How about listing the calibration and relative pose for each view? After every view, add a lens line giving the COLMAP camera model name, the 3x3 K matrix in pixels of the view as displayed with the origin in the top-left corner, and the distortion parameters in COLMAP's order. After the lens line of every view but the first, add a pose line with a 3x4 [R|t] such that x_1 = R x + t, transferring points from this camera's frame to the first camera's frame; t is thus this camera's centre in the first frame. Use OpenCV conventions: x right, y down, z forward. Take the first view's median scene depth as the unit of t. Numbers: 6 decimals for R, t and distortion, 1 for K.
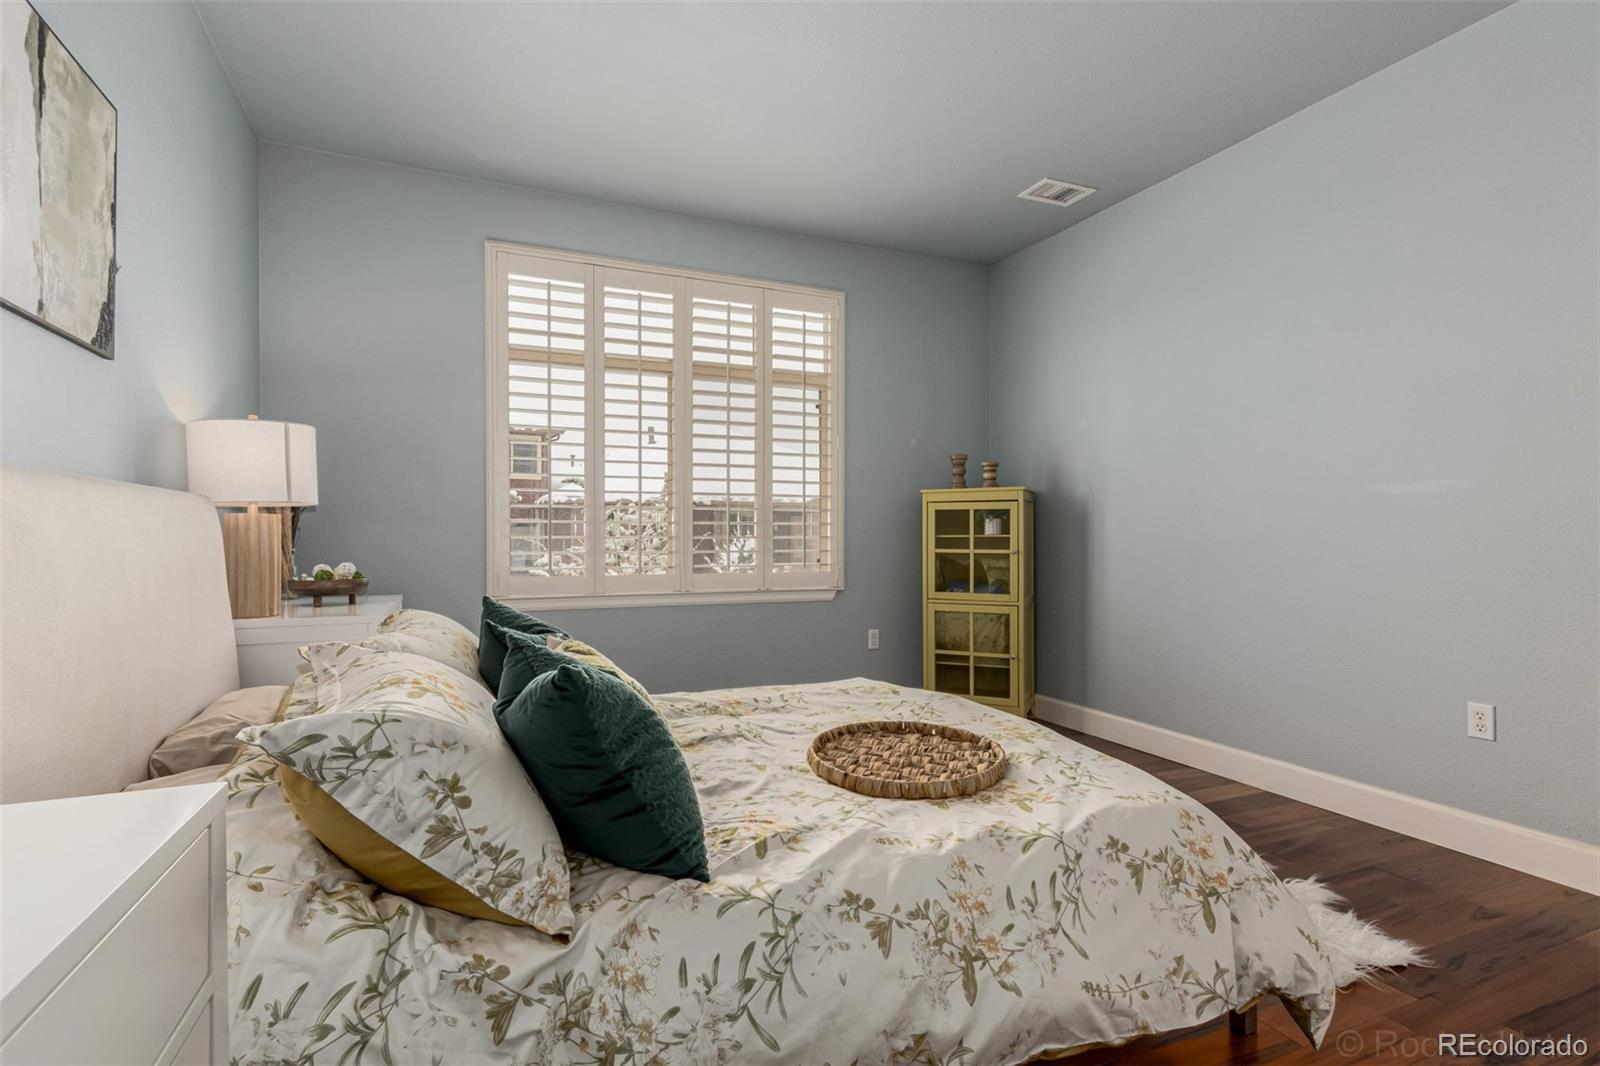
lens RADIAL K [[791.2, 0, 800.7], [0, 791.2, 519.8], [0, 0, 1]] dist [0.022627, -0.000099]
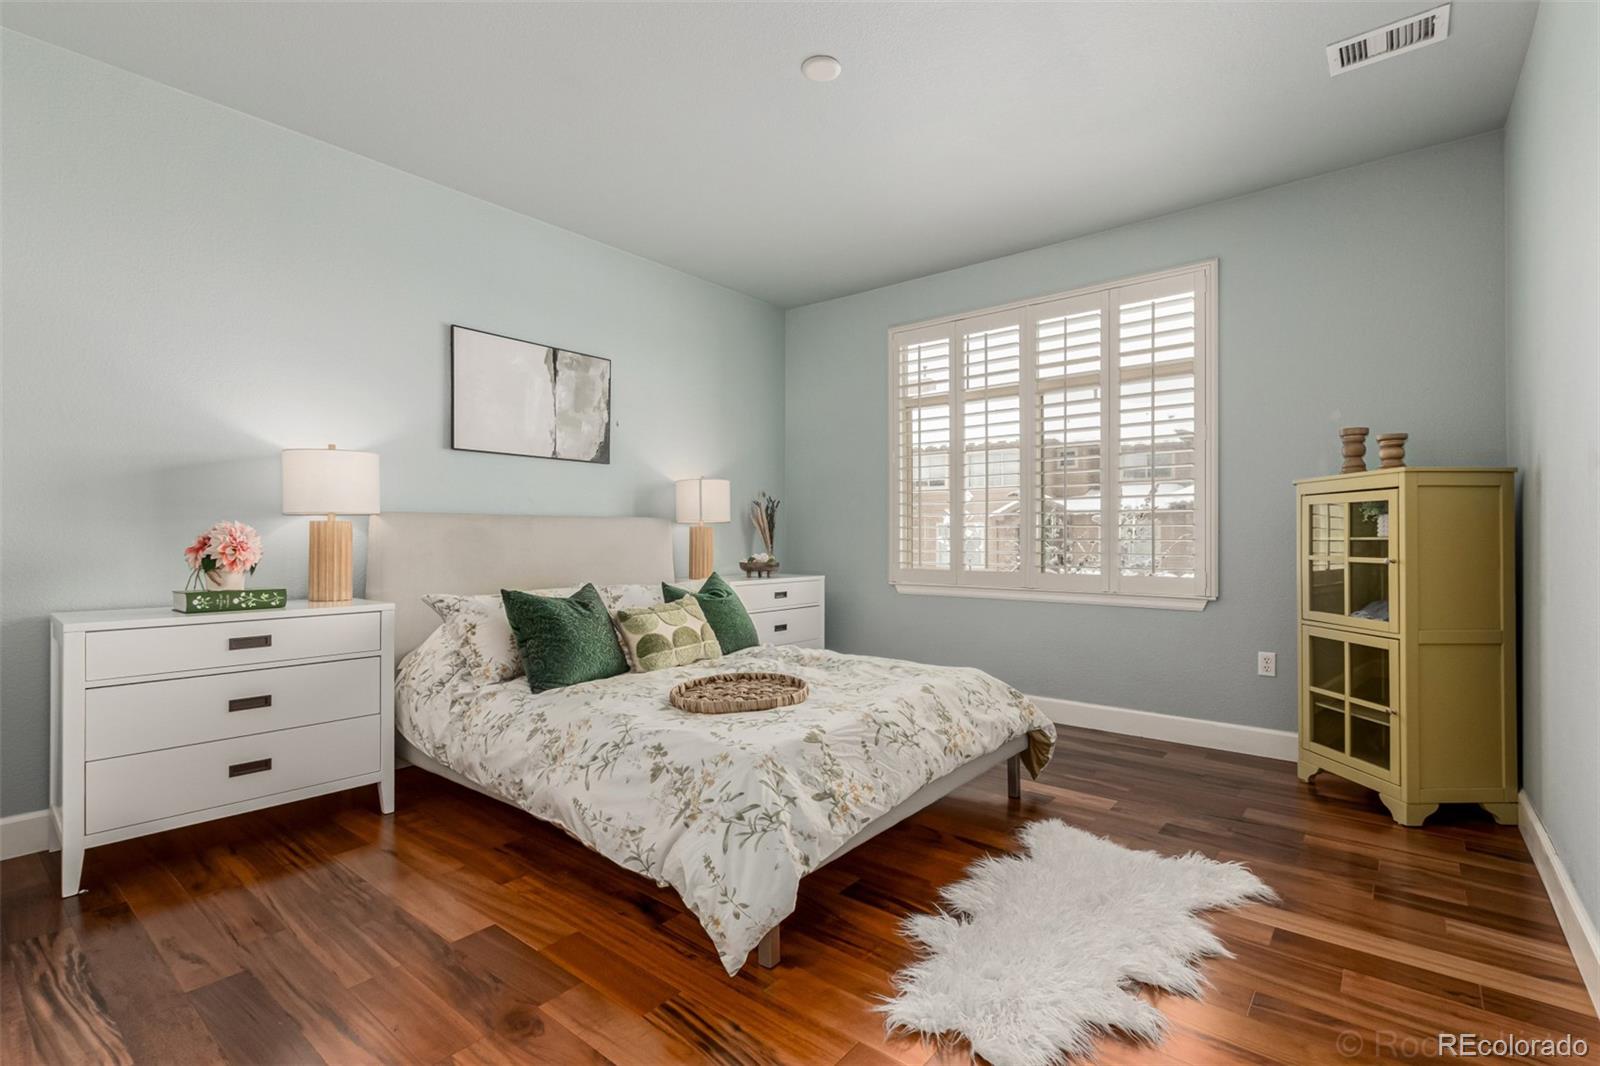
lens RADIAL K [[741.6, 0, 789.3], [0, 741.6, 538.4], [0, 0, 1]] dist [0.001795, -0.001375]
pose [[0.431983, -0.002604, -0.901878, 0.627936], [0.014770, 0.999882, 0.004187, 0.009738], [0.901761, -0.015129, 0.431970, 0.236647]]
